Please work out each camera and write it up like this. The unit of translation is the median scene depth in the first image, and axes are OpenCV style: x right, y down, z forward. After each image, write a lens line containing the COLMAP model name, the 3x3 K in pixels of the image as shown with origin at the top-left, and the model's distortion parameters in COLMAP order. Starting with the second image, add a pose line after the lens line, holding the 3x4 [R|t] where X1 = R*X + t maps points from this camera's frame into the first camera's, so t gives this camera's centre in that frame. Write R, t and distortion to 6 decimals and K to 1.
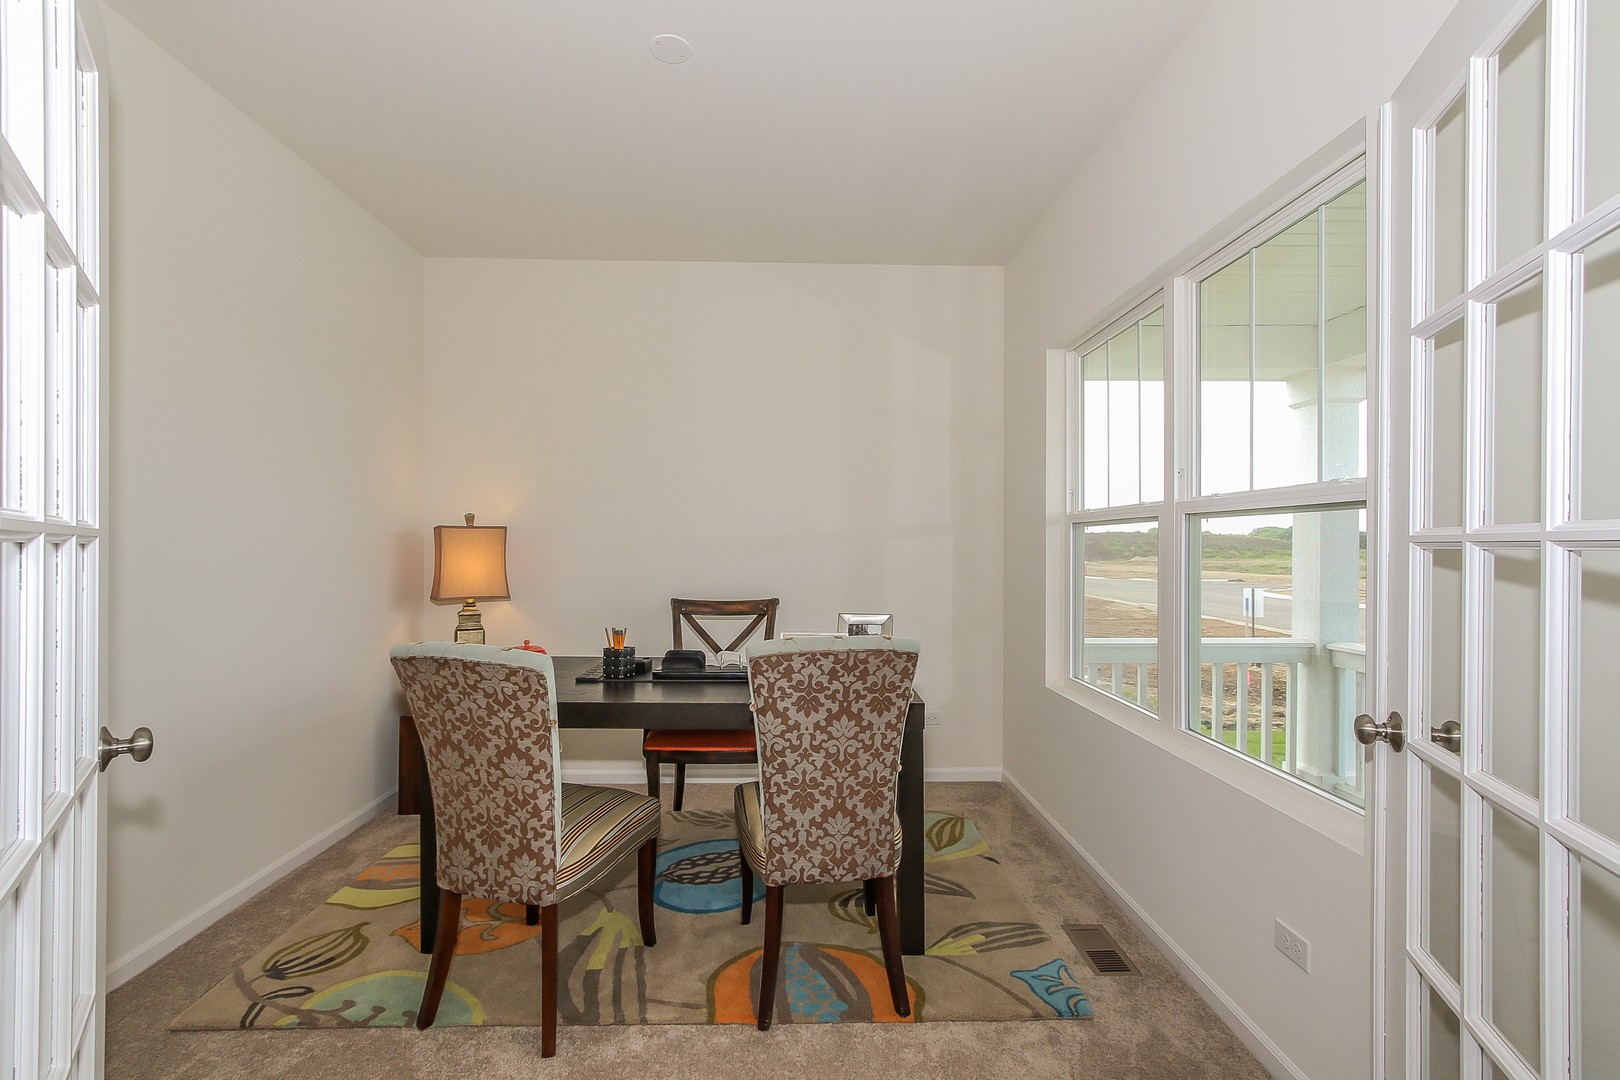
lens RADIAL K [[739.0, 0, 808.7], [0, 739.0, 546.2], [0, 0, 1]] dist [-0.003932, 0.000809]
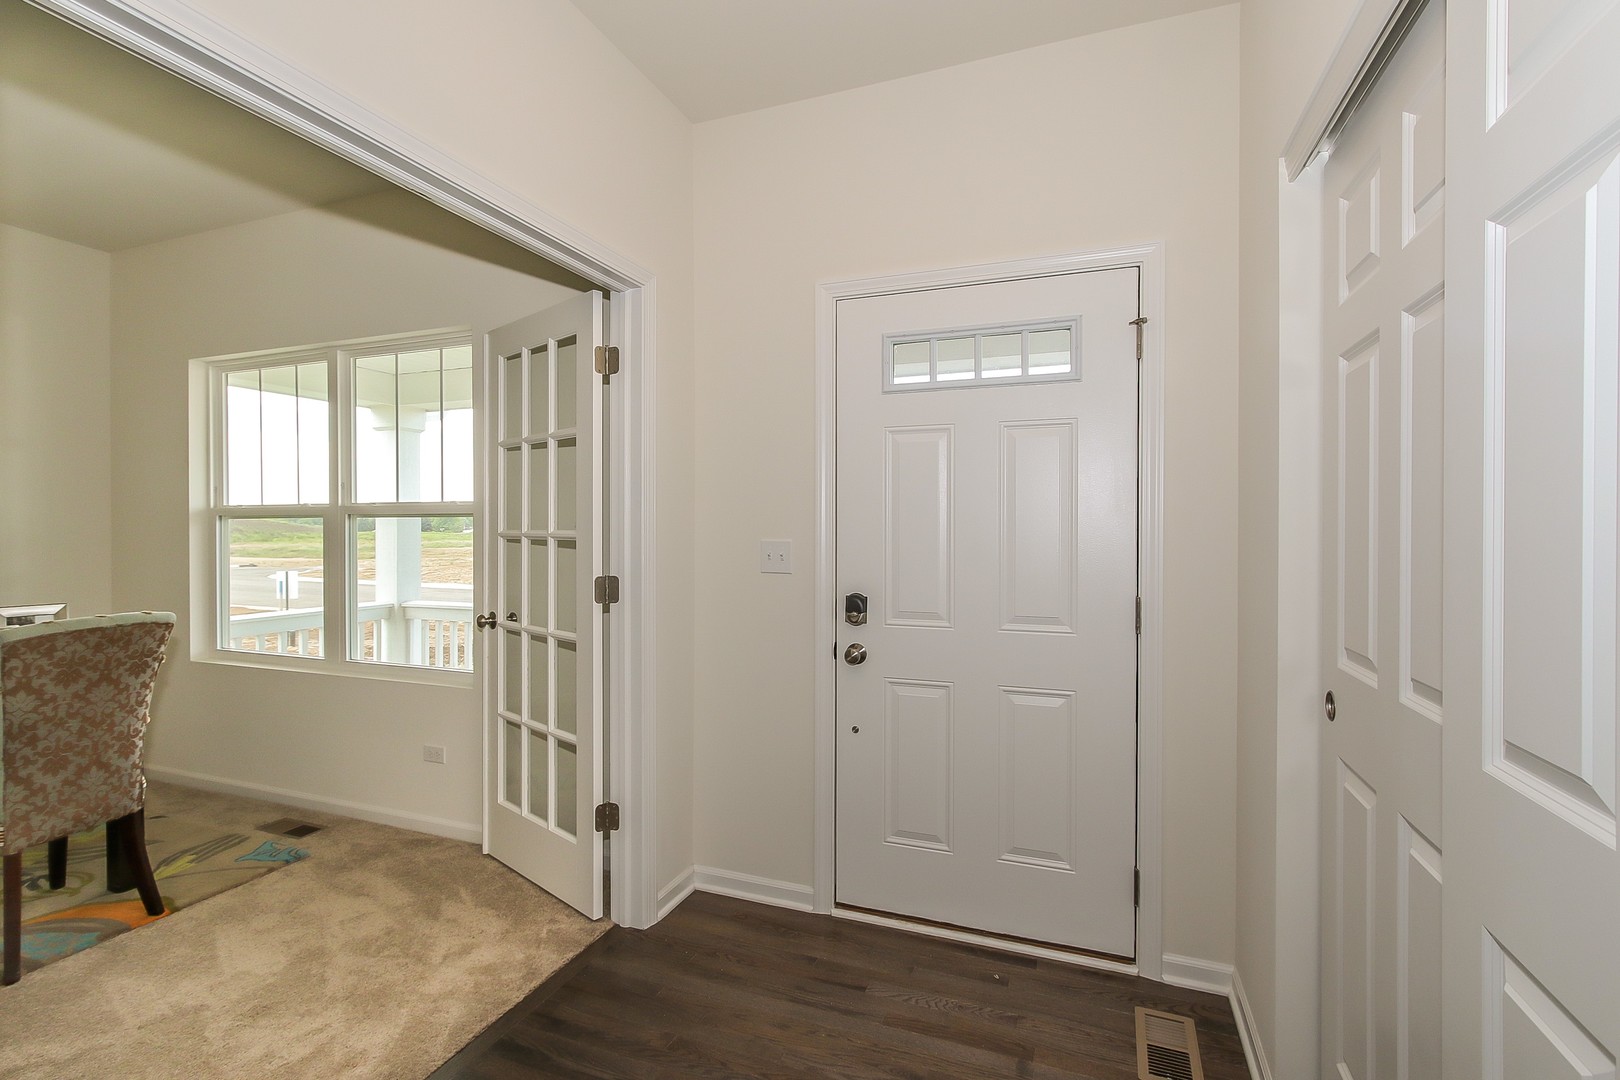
lens RADIAL K [[739.0, 0, 806.3], [0, 739.0, 535.3], [0, 0, 1]] dist [-0.003932, 0.000809]
pose [[0.378148, -0.007569, 0.925714, -0.614966], [-0.000465, 0.999965, 0.008366, -0.017718], [-0.925745, -0.003594, 0.378132, -0.490579]]
